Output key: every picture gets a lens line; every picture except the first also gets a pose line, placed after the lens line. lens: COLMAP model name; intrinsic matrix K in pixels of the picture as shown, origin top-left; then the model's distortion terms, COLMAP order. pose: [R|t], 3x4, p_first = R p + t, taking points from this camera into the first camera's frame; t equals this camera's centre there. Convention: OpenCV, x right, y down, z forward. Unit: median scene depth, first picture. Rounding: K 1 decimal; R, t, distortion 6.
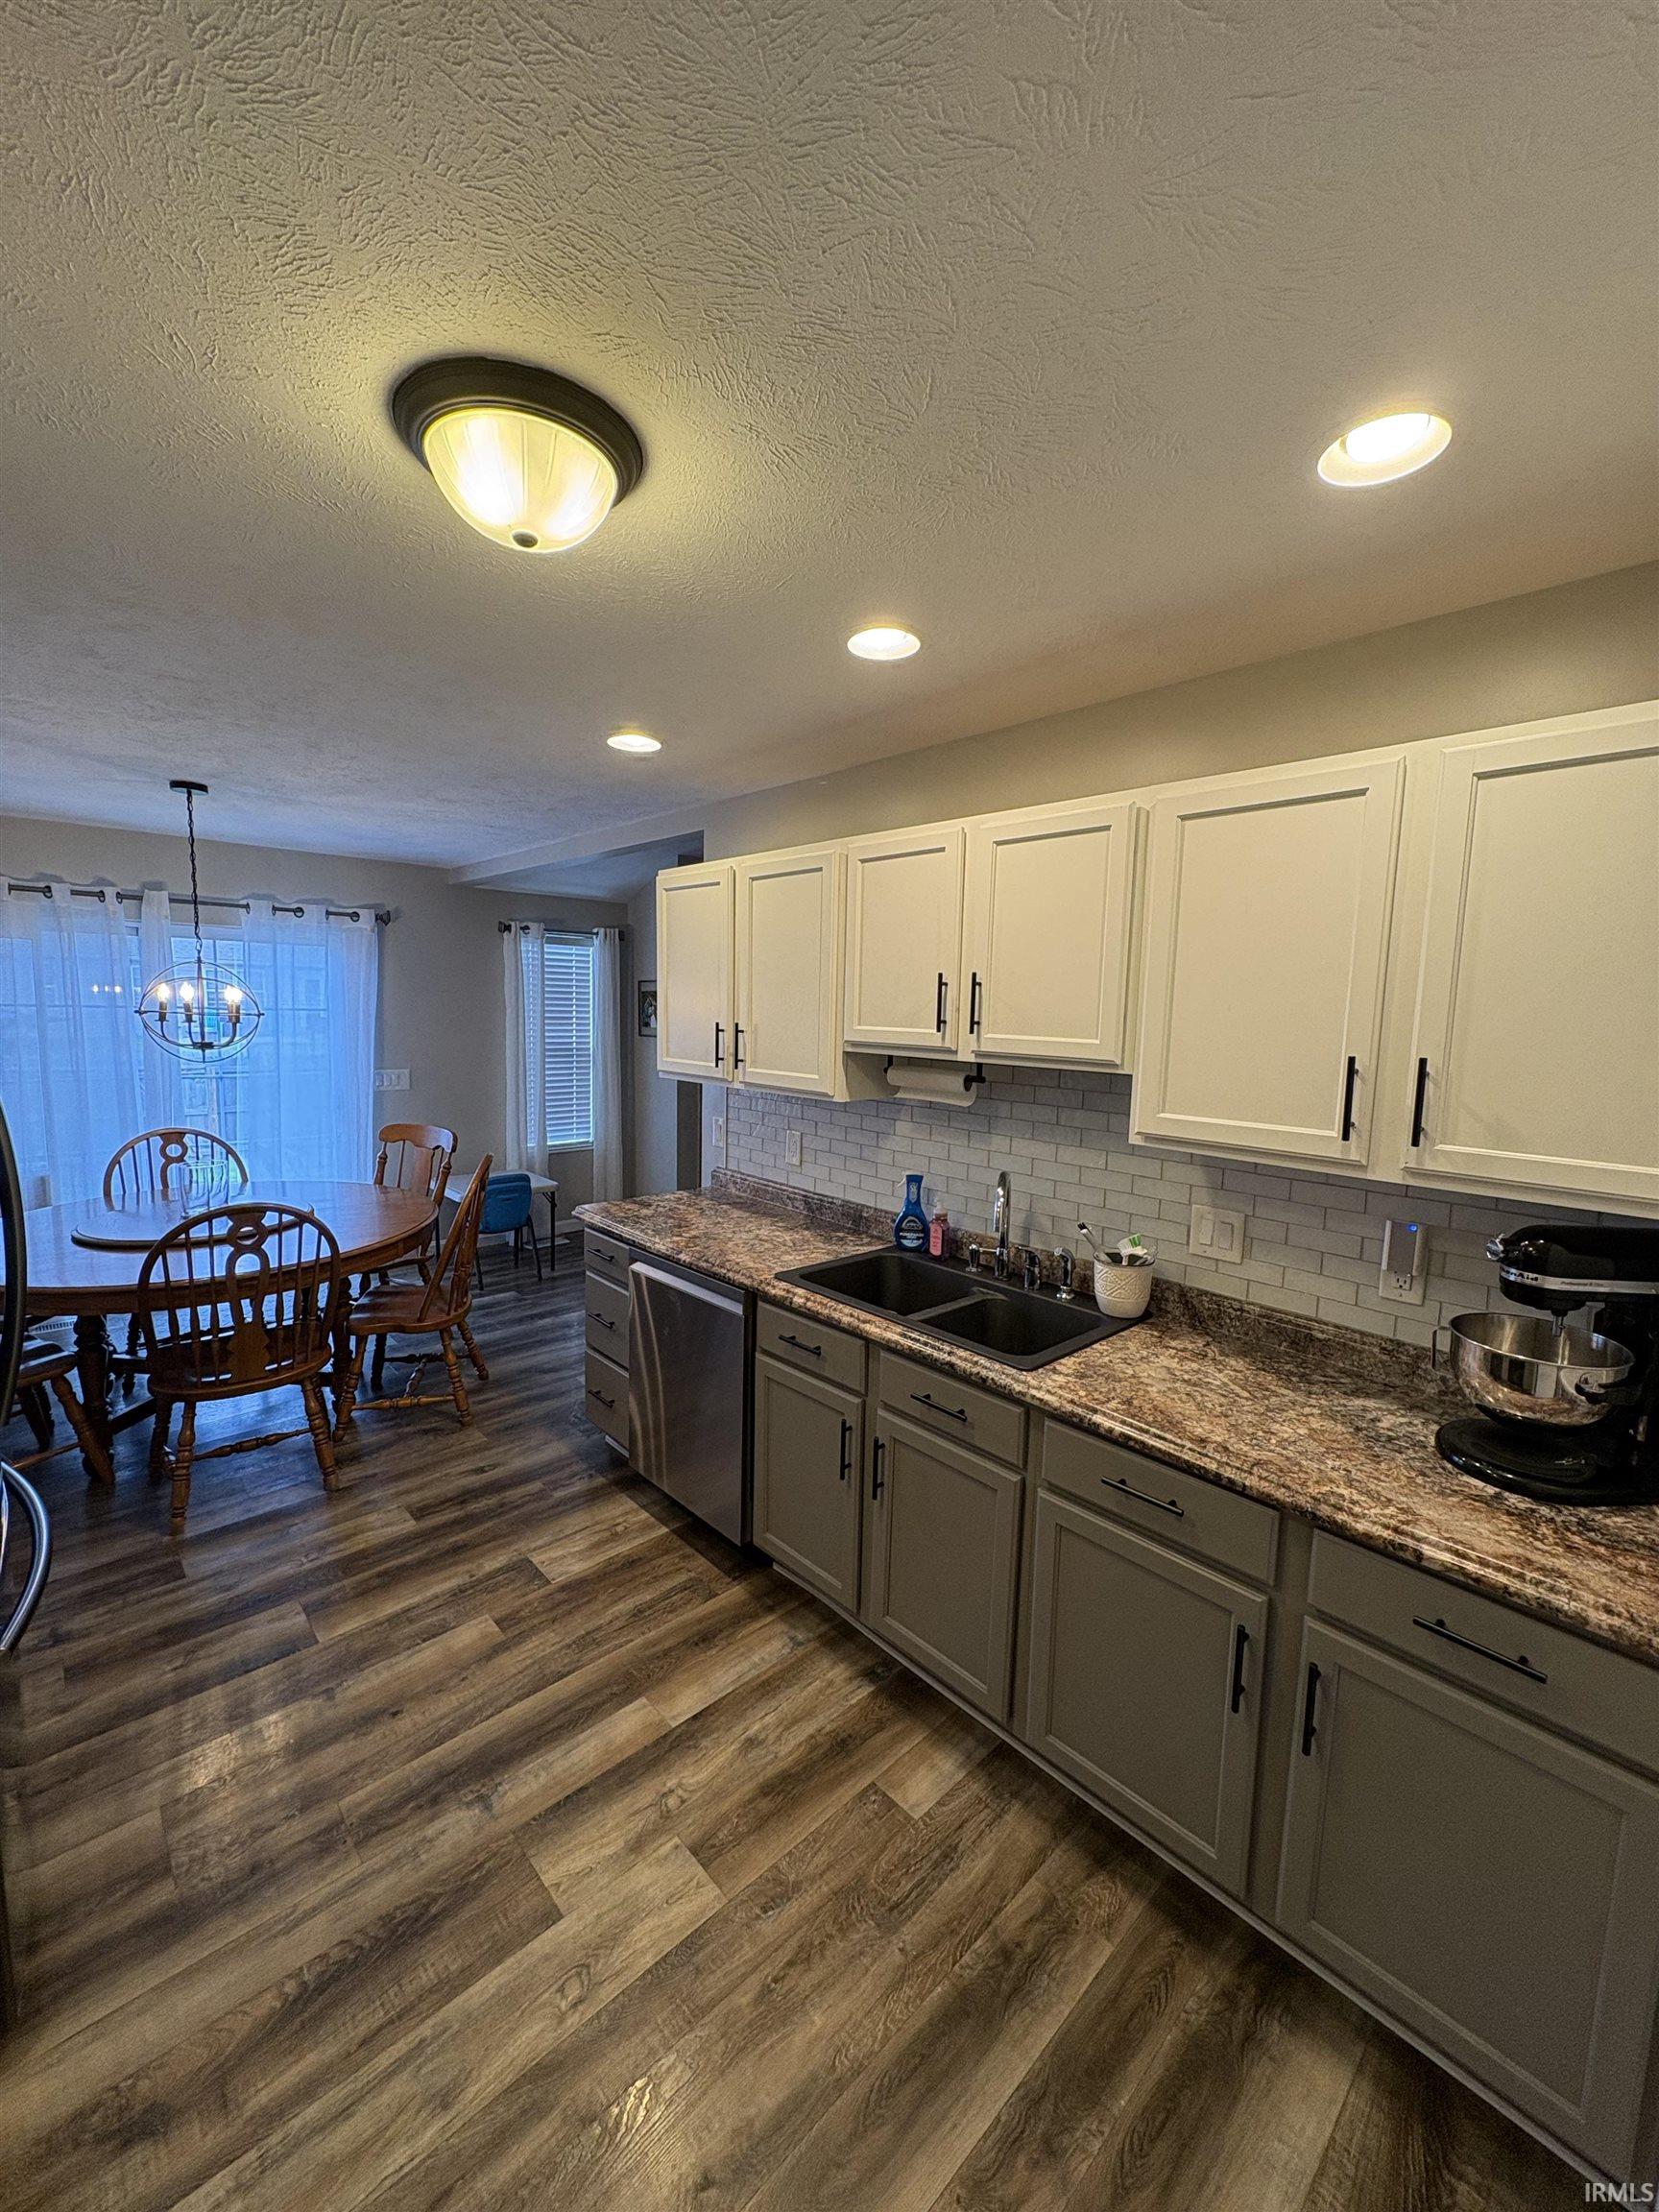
lens RADIAL K [[887.1, 0, 821.0], [0, 887.1, 1103.7], [0, 0, 1]] dist [0.007881, -0.000308]
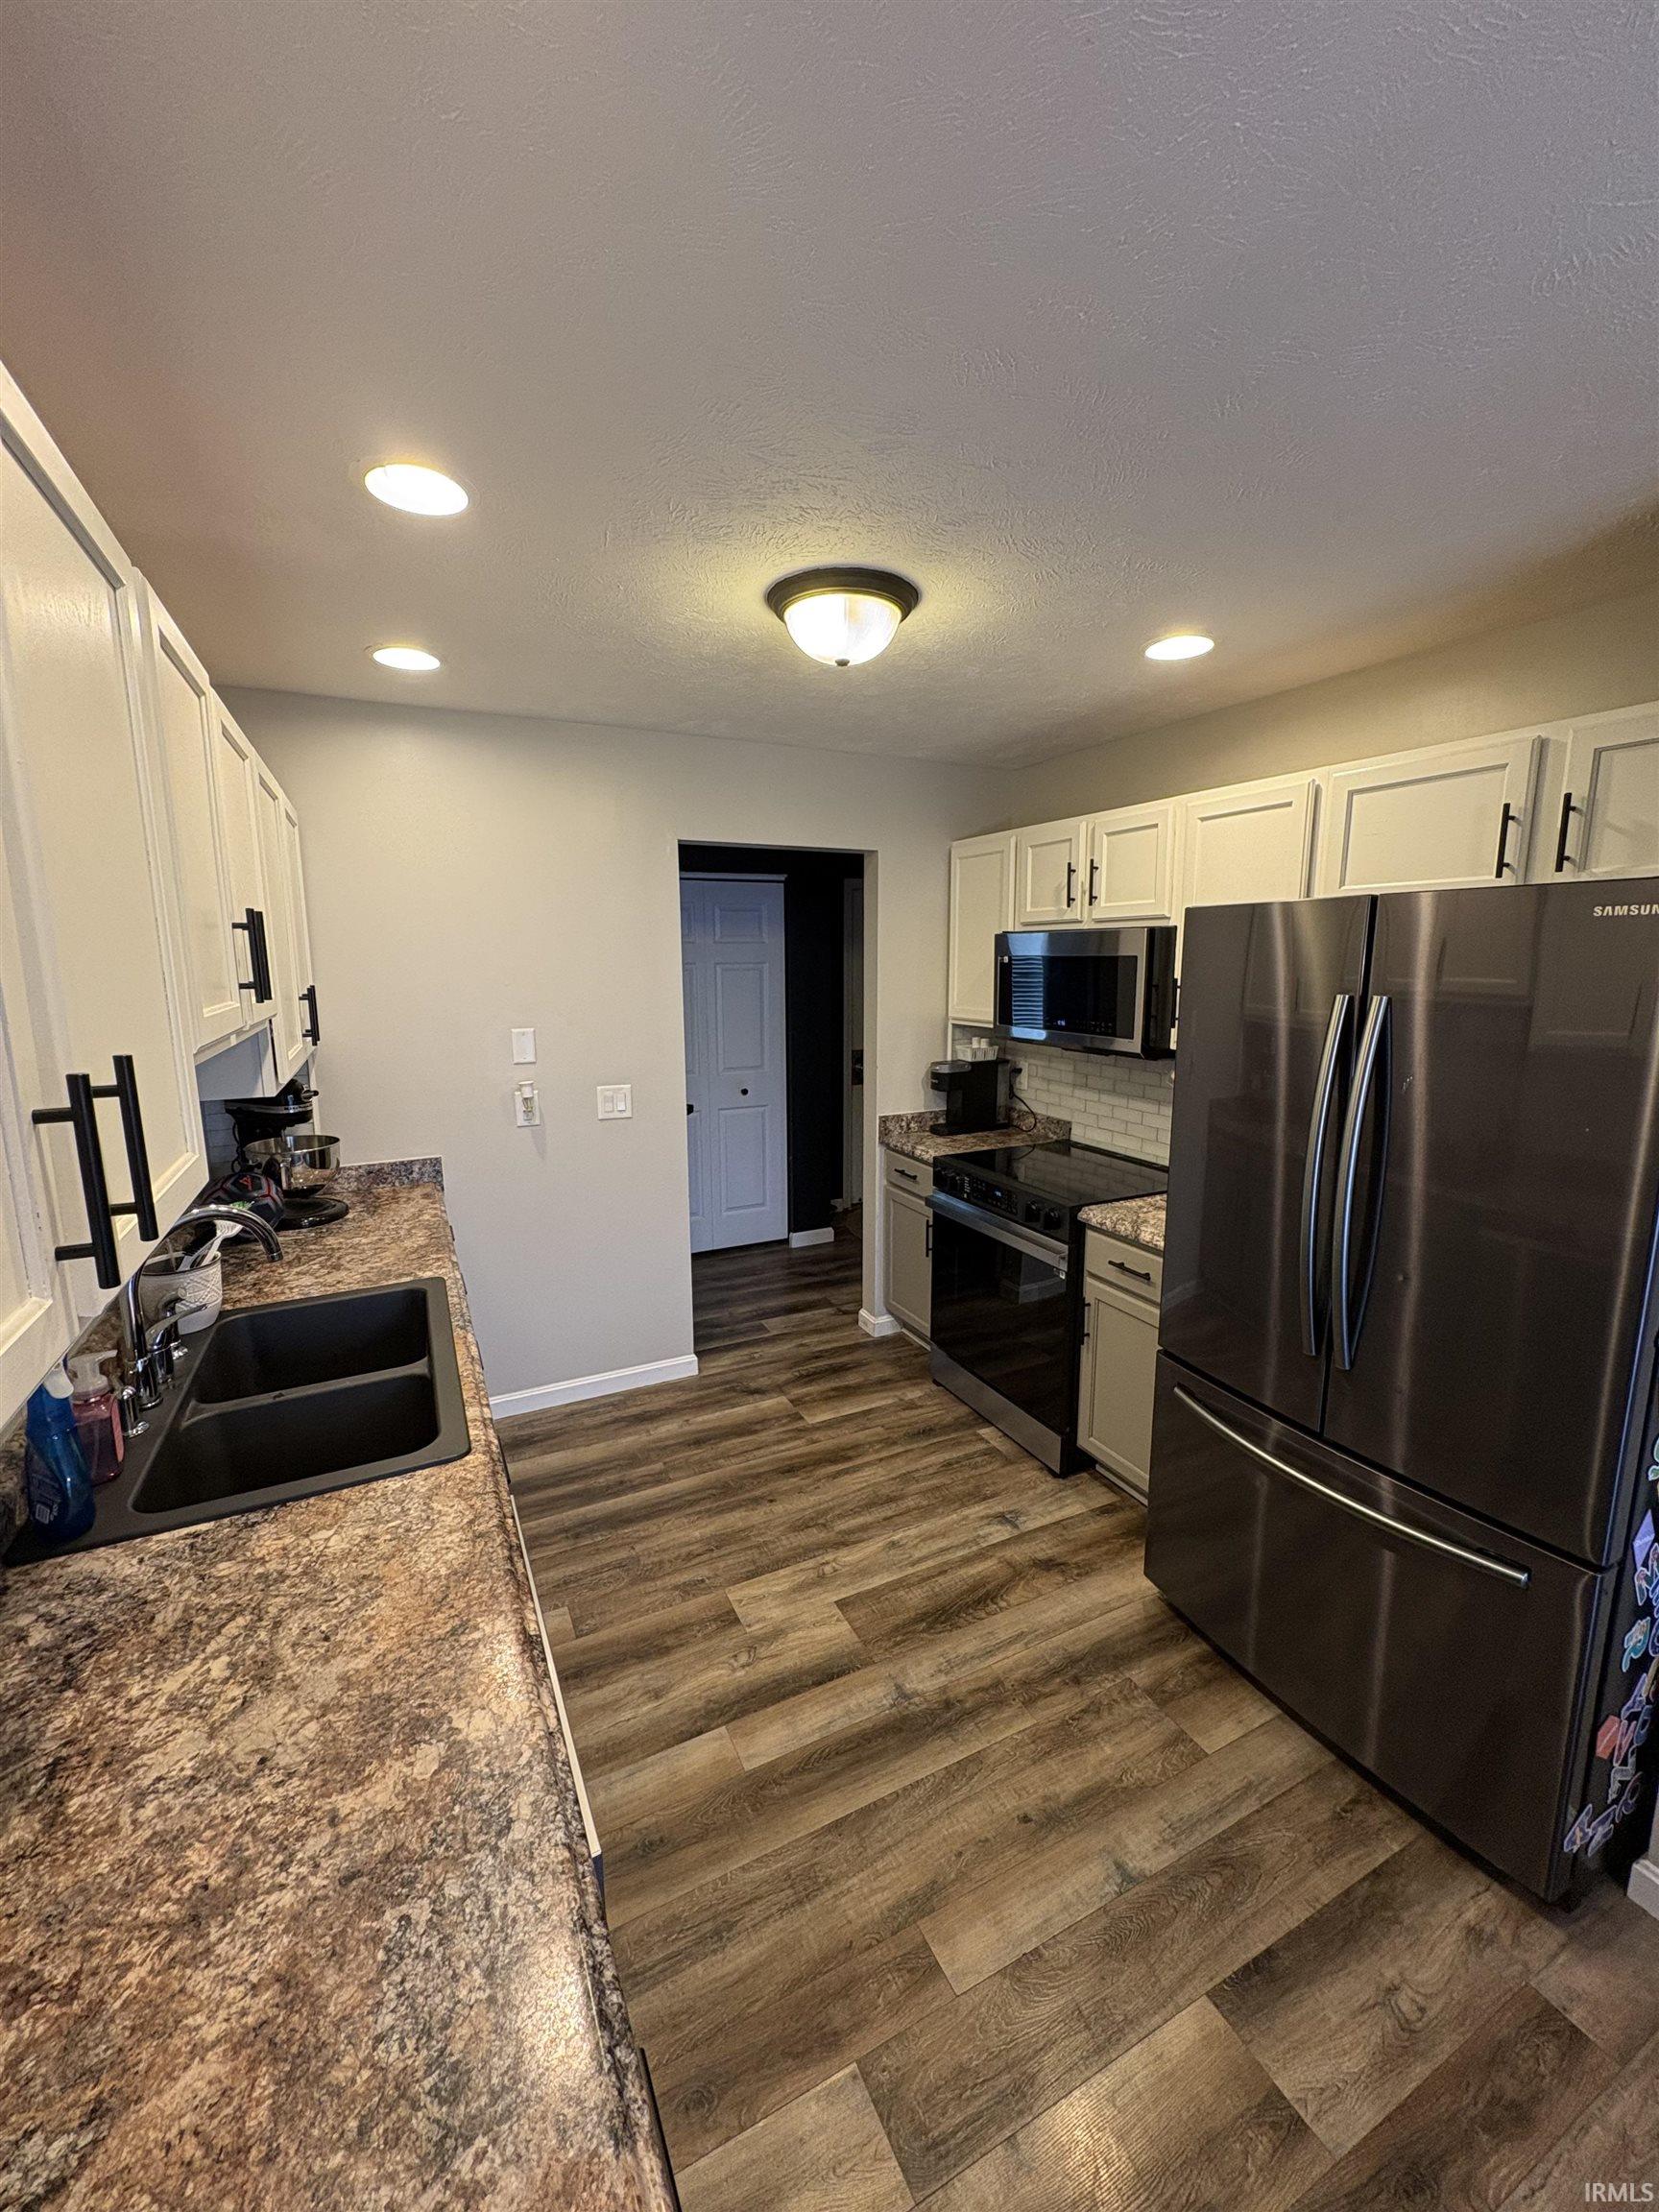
lens RADIAL K [[887.1, 0, 828.3], [0, 887.1, 1101.7], [0, 0, 1]] dist [0.007881, -0.000308]
pose [[-0.959506, -0.062656, 0.274633, -0.540723], [0.015765, 0.961476, 0.274437, -0.222605], [-0.281248, 0.267653, -0.921554, 1.828481]]
